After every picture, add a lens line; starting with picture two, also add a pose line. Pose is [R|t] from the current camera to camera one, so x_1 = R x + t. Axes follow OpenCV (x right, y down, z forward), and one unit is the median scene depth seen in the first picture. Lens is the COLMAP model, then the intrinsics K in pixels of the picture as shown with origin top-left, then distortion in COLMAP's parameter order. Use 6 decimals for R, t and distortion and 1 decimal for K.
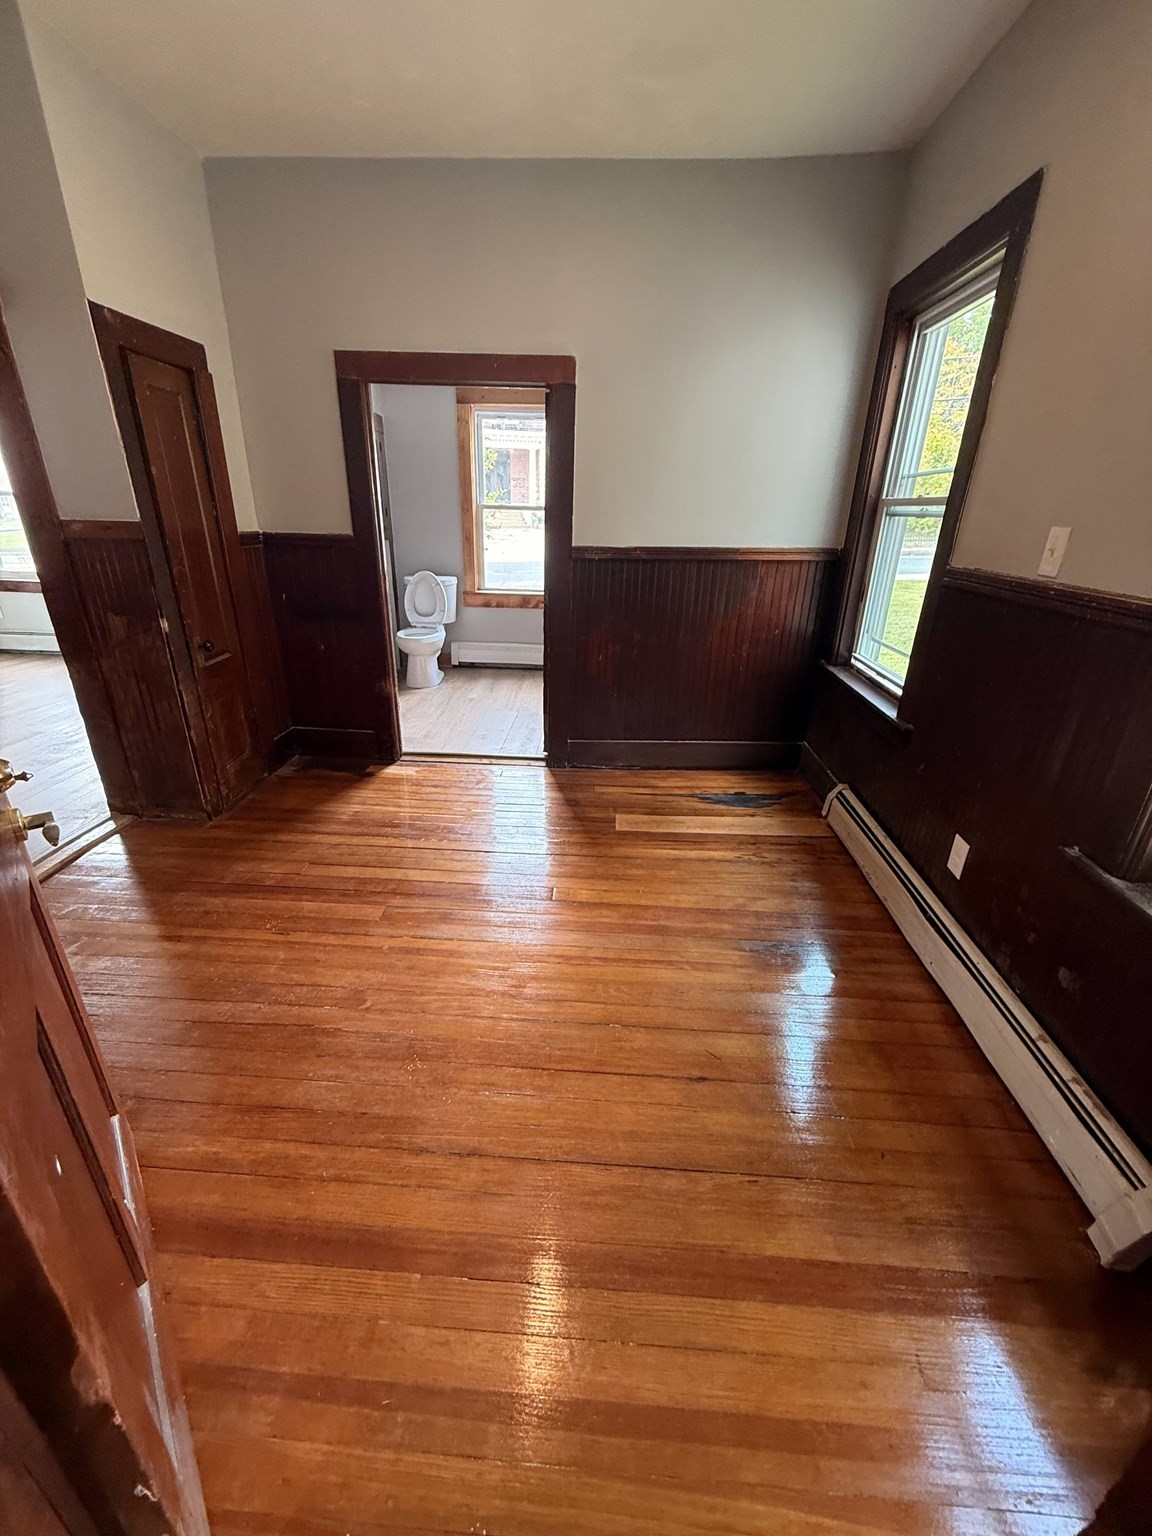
lens RADIAL K [[607.8, 0, 576.0], [0, 607.8, 768.0], [0, 0, 1]] dist [0.000309, 0.000035]
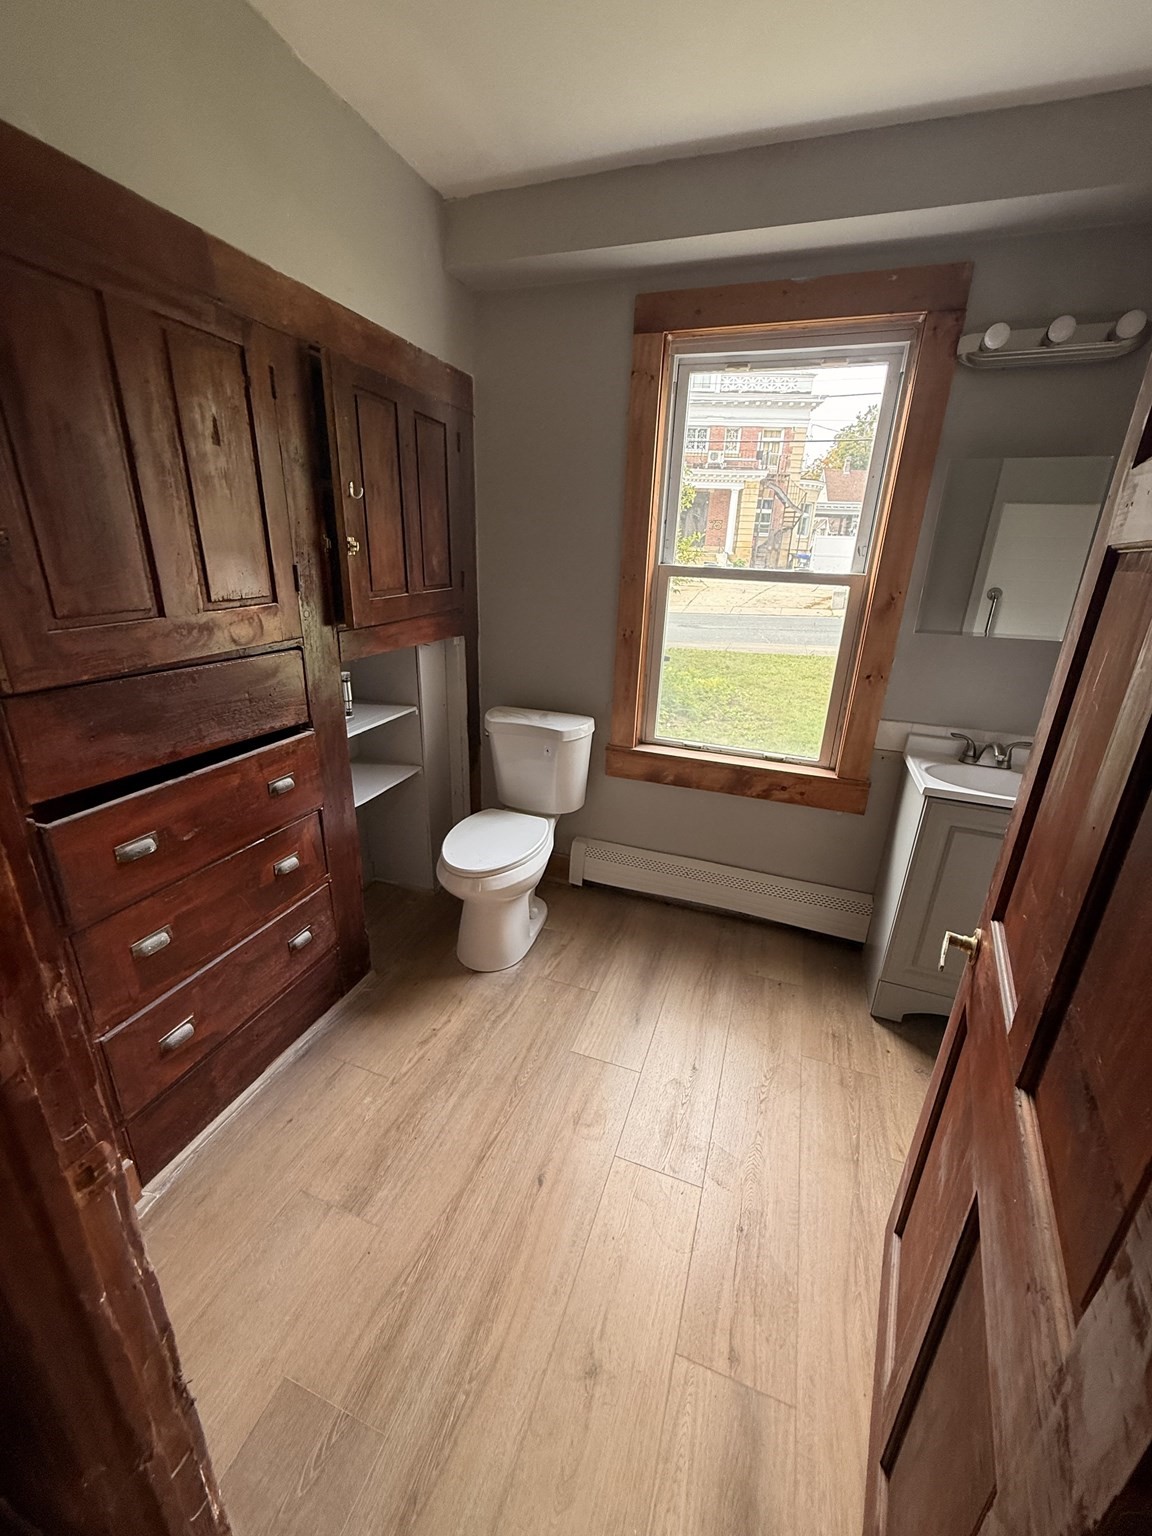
lens RADIAL K [[607.8, 0, 576.0], [0, 607.8, 768.0], [0, 0, 1]] dist [0.000309, 0.000035]
pose [[0.957985, 0.104260, -0.267197, -0.081497], [-0.119975, 0.991840, -0.043131, -0.248591], [0.260519, 0.073376, 0.962676, 0.544397]]
